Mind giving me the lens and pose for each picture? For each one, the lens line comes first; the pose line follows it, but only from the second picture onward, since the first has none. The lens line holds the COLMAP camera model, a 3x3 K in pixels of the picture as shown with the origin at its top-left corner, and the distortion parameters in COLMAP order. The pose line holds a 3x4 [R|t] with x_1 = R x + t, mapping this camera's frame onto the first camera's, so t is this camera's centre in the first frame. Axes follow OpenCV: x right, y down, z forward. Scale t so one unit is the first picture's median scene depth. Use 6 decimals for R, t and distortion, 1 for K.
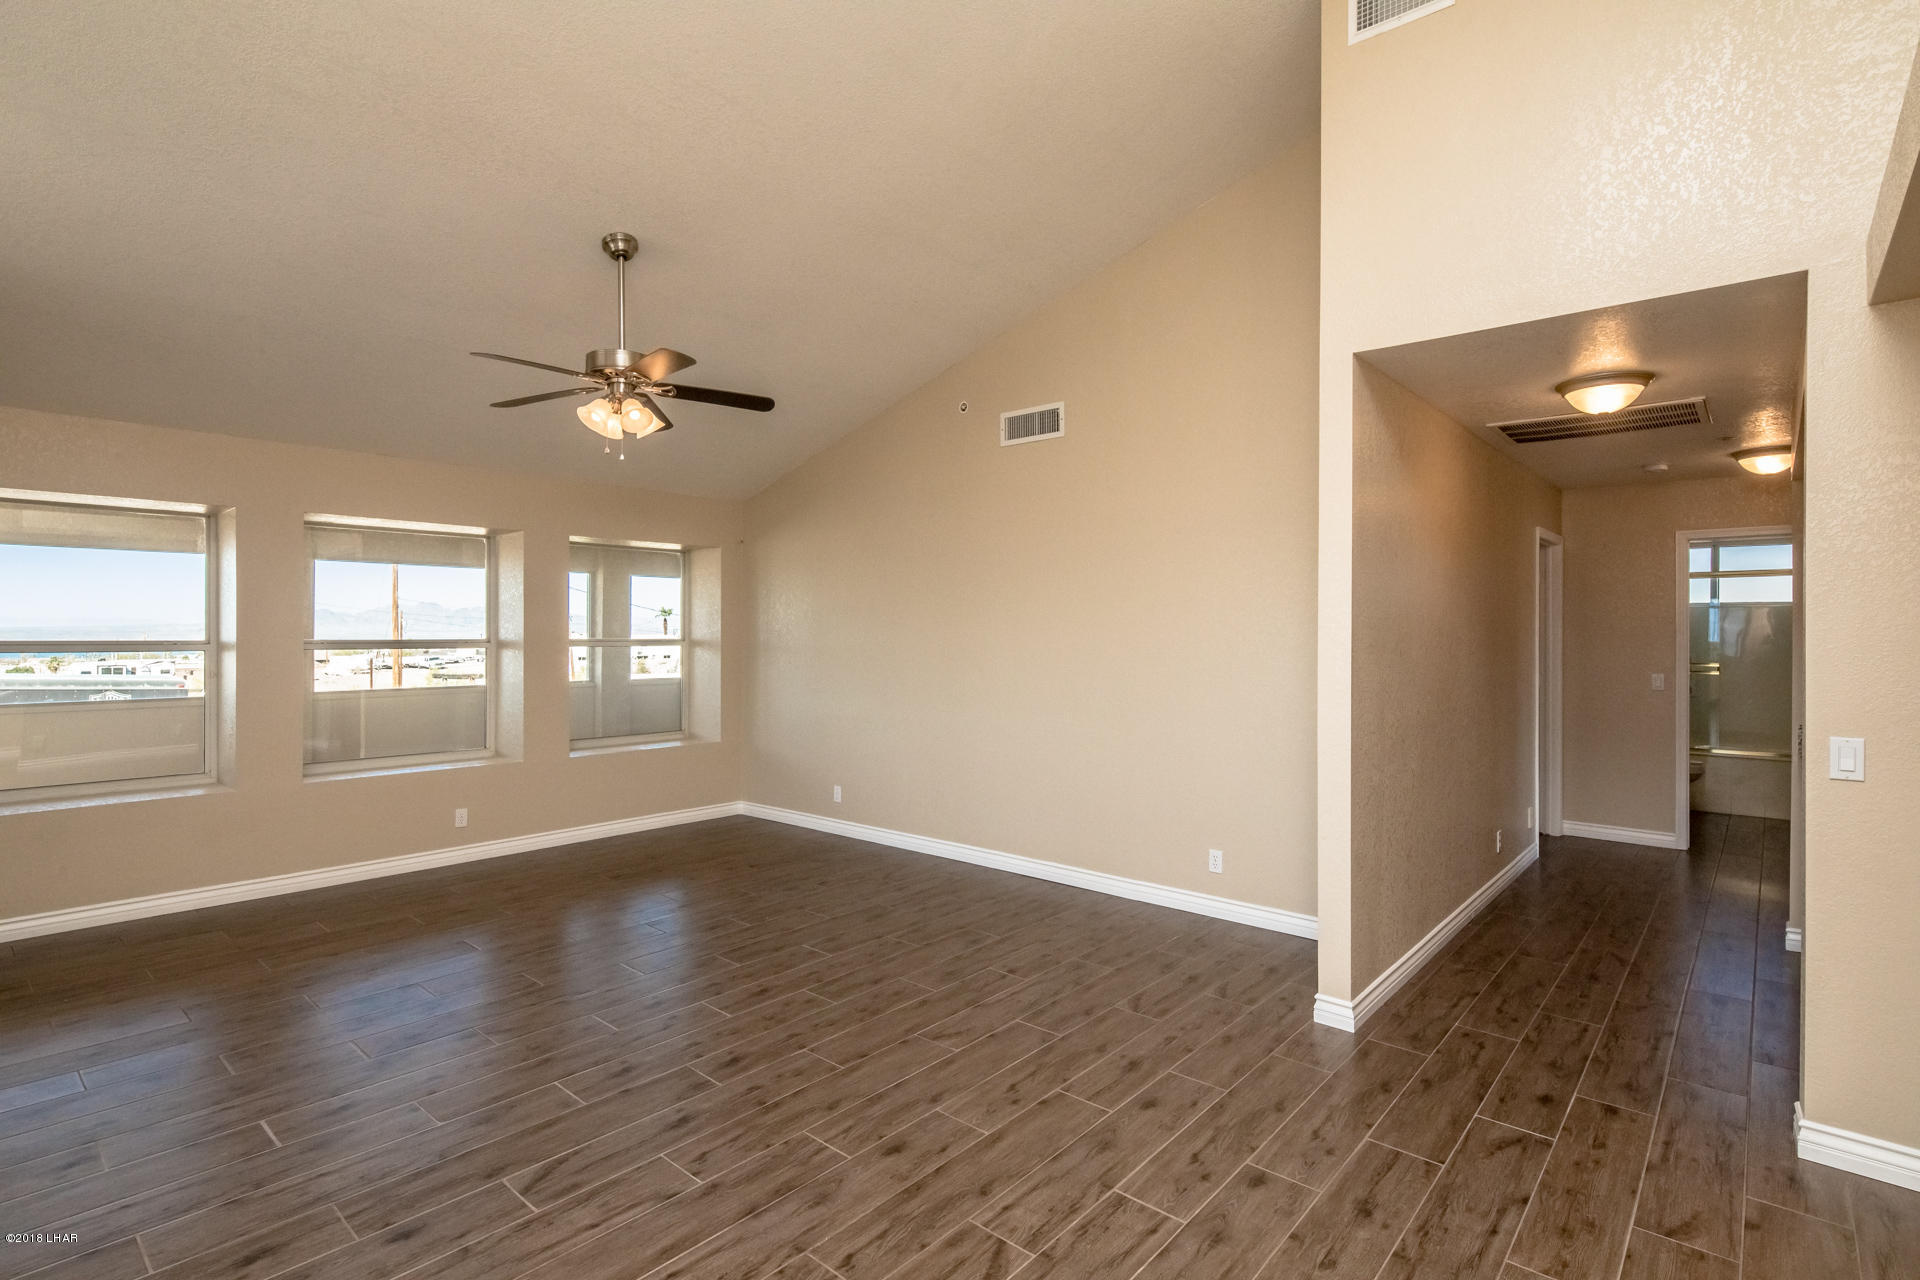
lens RADIAL K [[921.0, 0, 962.4], [0, 921.0, 633.5], [0, 0, 1]] dist [0.004704, -0.006489]
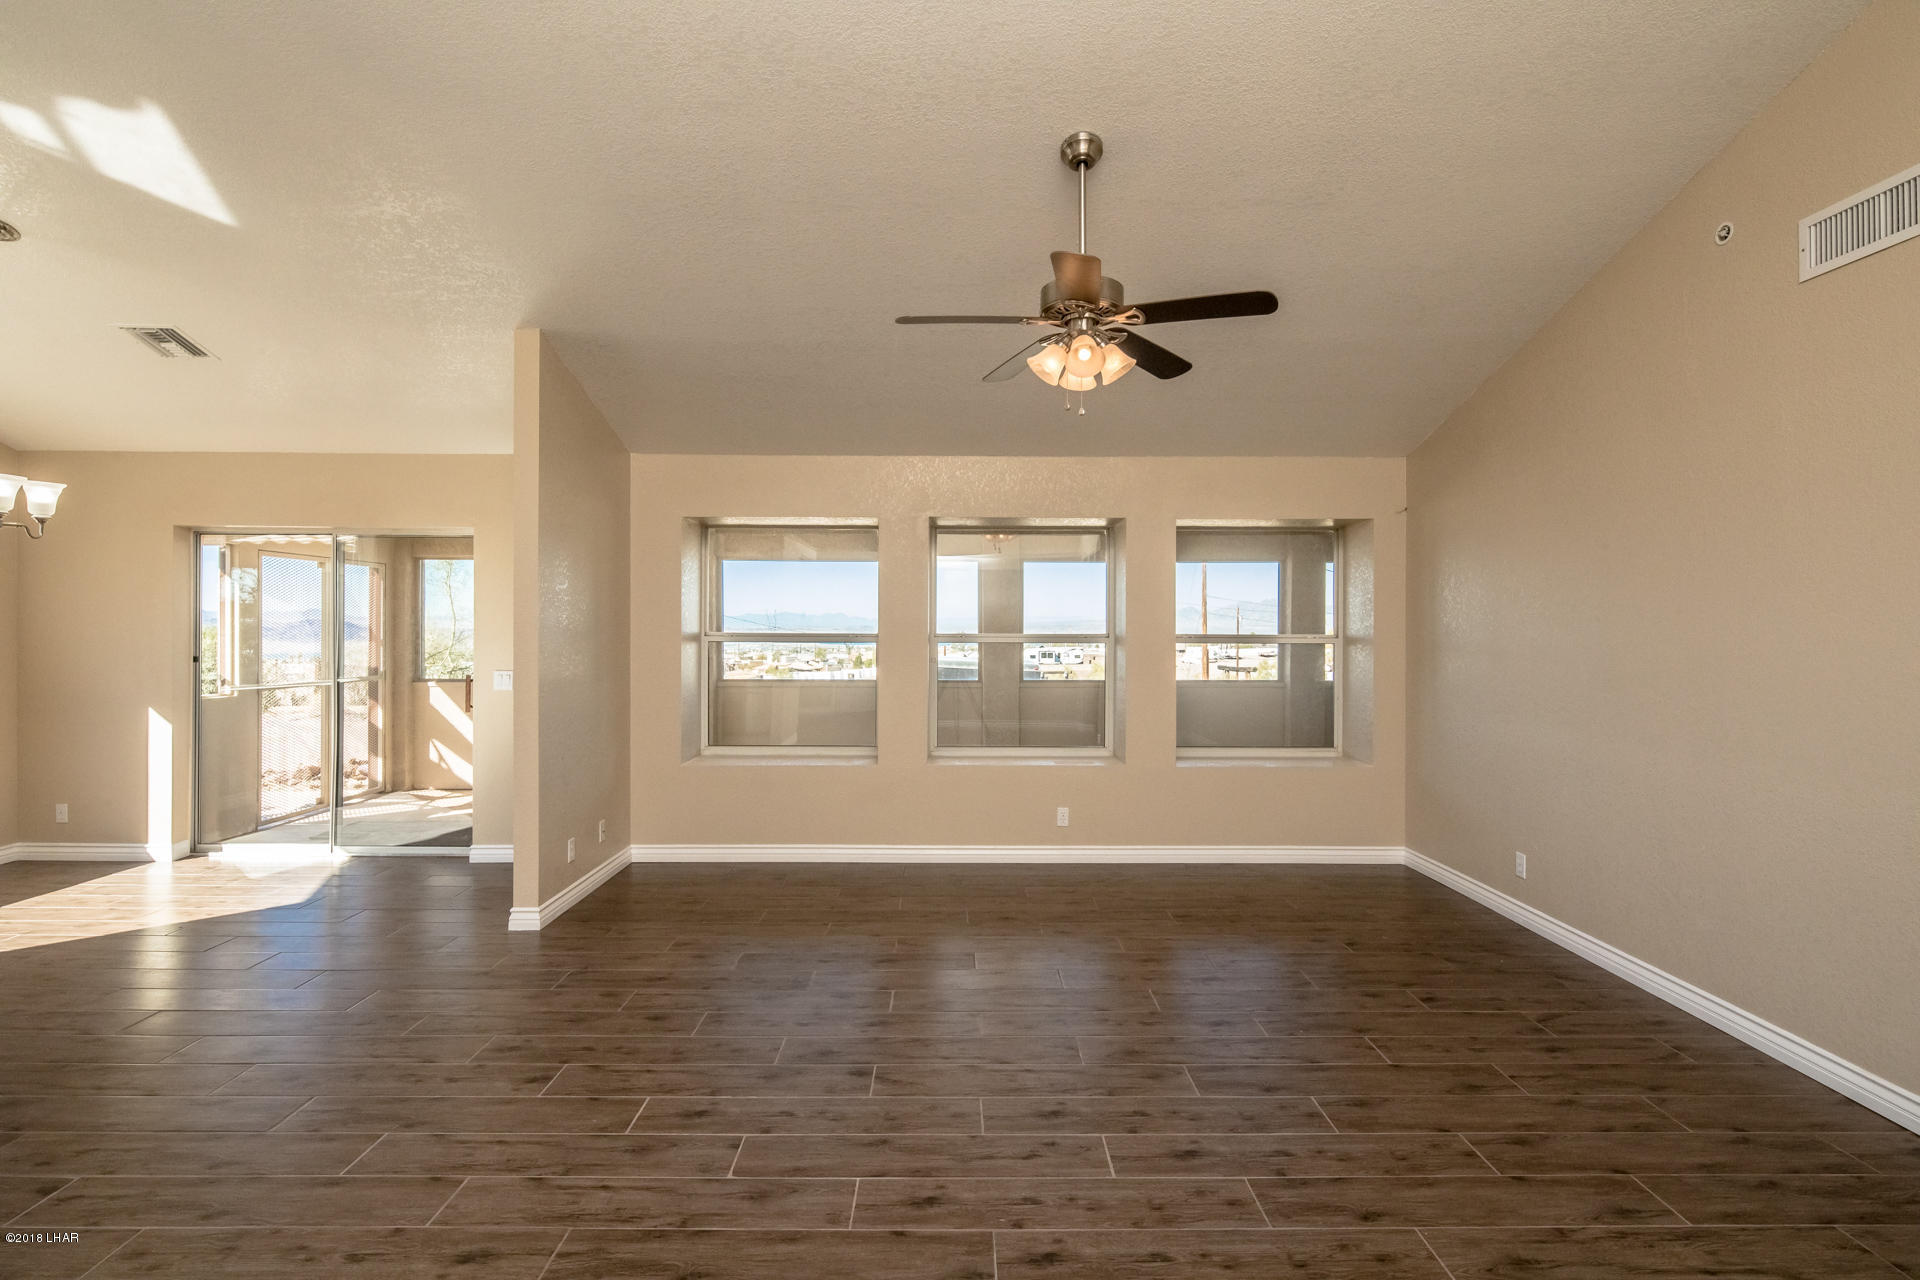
lens RADIAL K [[923.9, 0, 958.3], [0, 923.9, 625.5], [0, 0, 1]] dist [0.006138, -0.005491]
pose [[0.658700, -0.000771, -0.752405, 0.195247], [-0.001401, 0.999996, -0.002251, -0.000639], [0.752404, 0.002537, 0.658697, 0.440149]]
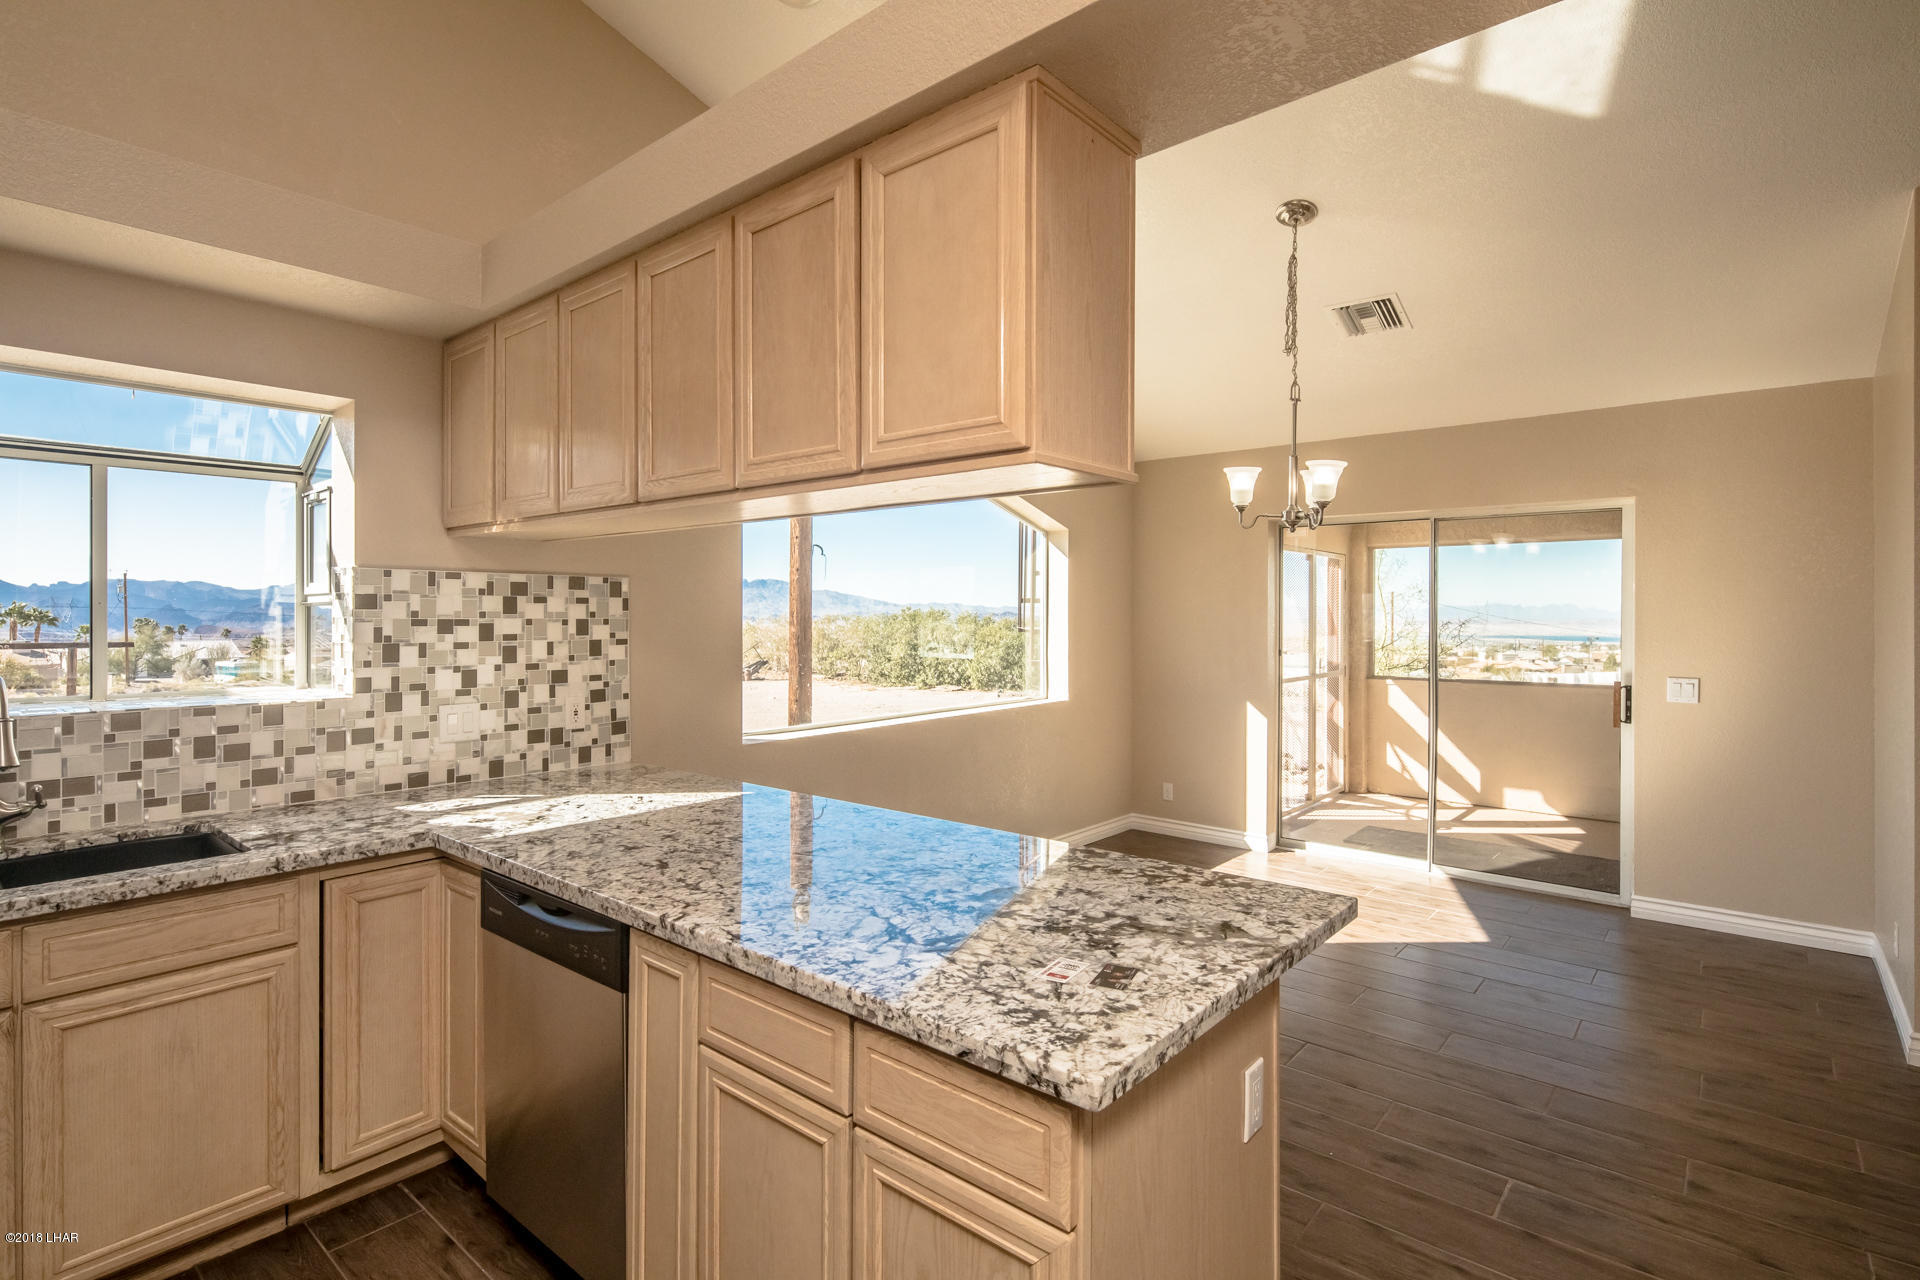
lens RADIAL K [[923.6, 0, 959.1], [0, 923.6, 619.1], [0, 0, 1]] dist [0.007957, -0.006293]
pose [[0.008668, 0.000440, -0.999962, -0.289793], [-0.003671, 0.999993, 0.000408, -0.001543], [0.999956, 0.003667, 0.008669, -0.076720]]
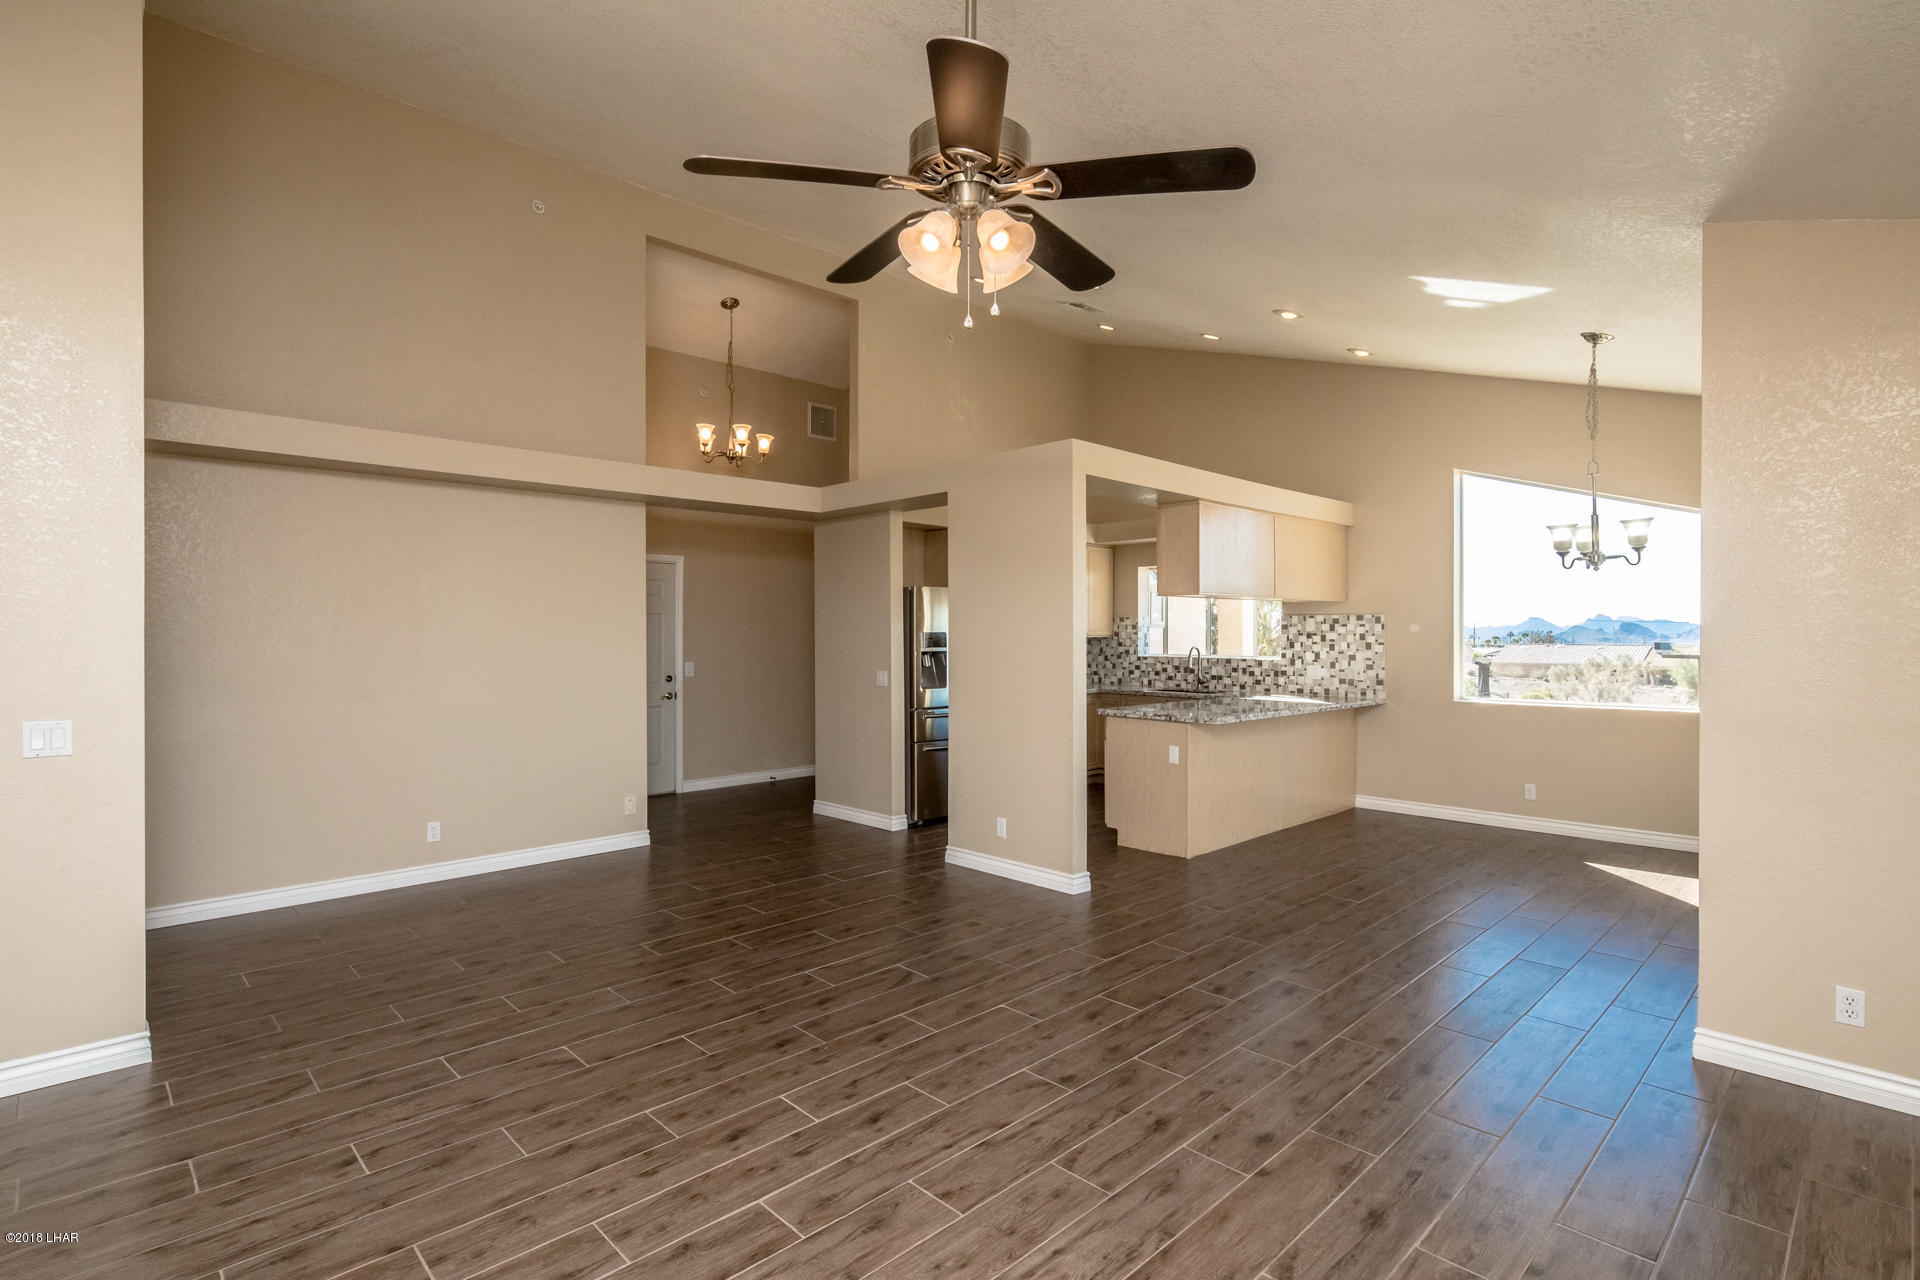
lens RADIAL K [[923.6, 0, 959.1], [0, 923.6, 619.1], [0, 0, 1]] dist [0.007957, -0.006293]
pose [[-0.996341, -0.002917, 0.085413, -0.472680], [-0.003819, 0.999939, -0.010408, -0.007000], [-0.085377, -0.010696, -0.996291, 1.789505]]
